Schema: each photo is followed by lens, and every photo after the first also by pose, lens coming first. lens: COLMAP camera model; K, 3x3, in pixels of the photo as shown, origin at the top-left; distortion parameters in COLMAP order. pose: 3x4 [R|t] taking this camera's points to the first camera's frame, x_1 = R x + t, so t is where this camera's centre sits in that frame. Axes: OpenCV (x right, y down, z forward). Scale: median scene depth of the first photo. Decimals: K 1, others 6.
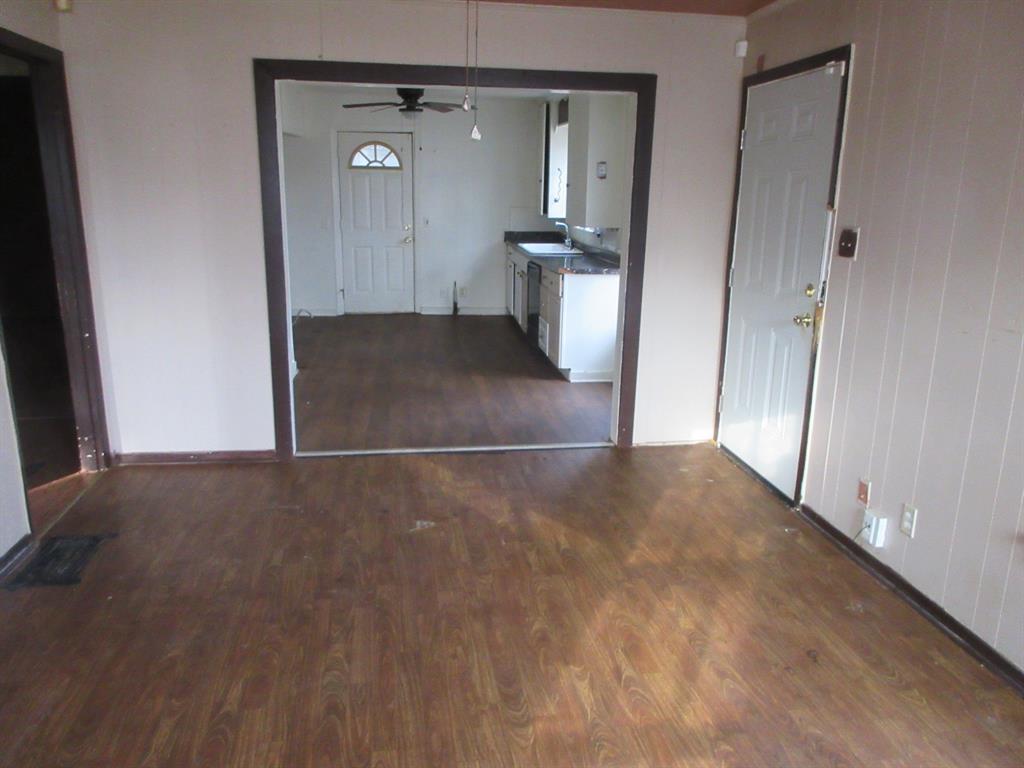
lens RADIAL K [[770.5, 0, 512.0], [0, 770.5, 384.0], [0, 0, 1]] dist [0.001827, 0.002133]
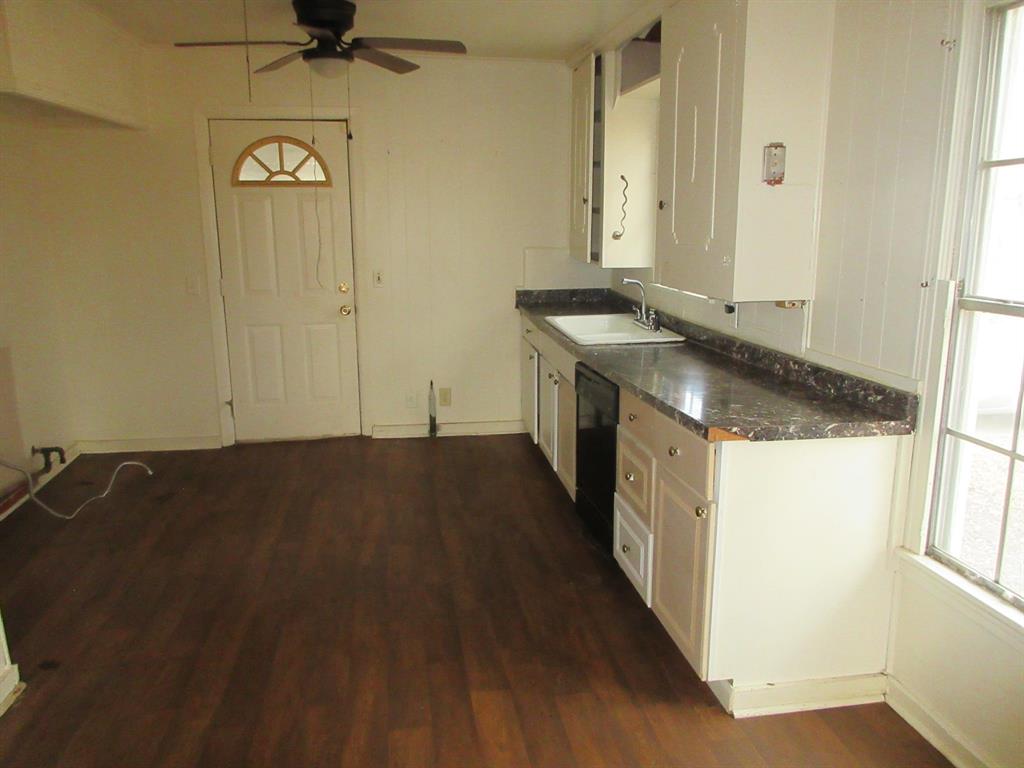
lens RADIAL K [[770.5, 0, 512.0], [0, 770.5, 384.0], [0, 0, 1]] dist [0.001827, 0.002133]
pose [[0.999496, -0.025240, 0.019255, -0.026433], [0.025957, 0.998944, -0.037904, -0.111854], [-0.018278, 0.038385, 0.999096, 0.450342]]
